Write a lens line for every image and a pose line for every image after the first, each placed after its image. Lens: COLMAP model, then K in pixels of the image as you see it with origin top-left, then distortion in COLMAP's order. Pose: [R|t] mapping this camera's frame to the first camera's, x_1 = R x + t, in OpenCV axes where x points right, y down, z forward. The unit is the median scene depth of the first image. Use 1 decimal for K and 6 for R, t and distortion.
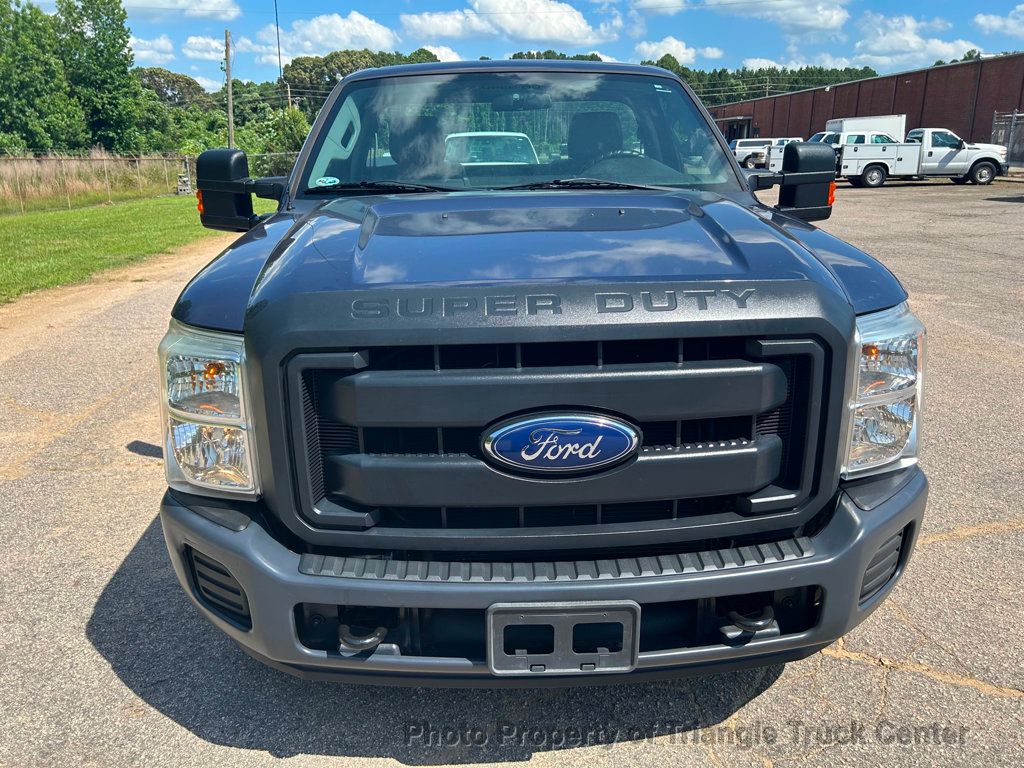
lens RADIAL K [[779.7, 0, 513.8], [0, 779.7, 375.1], [0, 0, 1]] dist [0.041108, -0.049095]
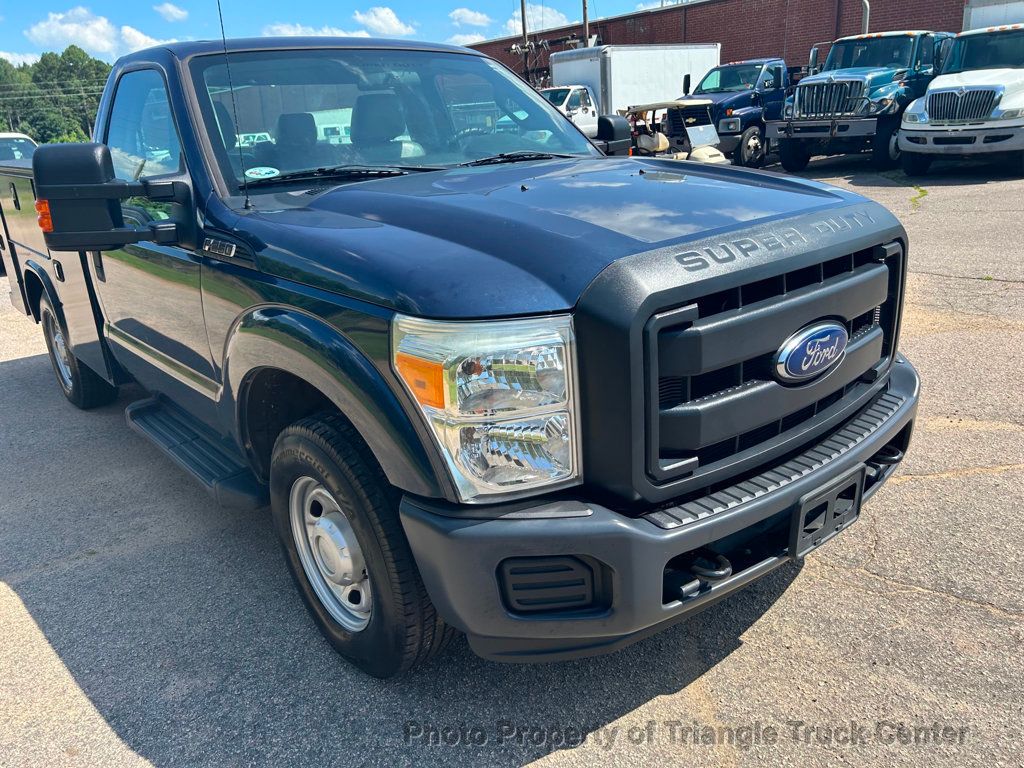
lens RADIAL K [[779.7, 0, 513.5], [0, 779.7, 389.2], [0, 0, 1]] dist [0.041108, -0.049095]
pose [[0.792357, -0.227055, 0.566230, -0.915186], [0.215317, 0.972511, 0.088665, -0.056647], [-0.570796, 0.051664, 0.819465, 0.254138]]
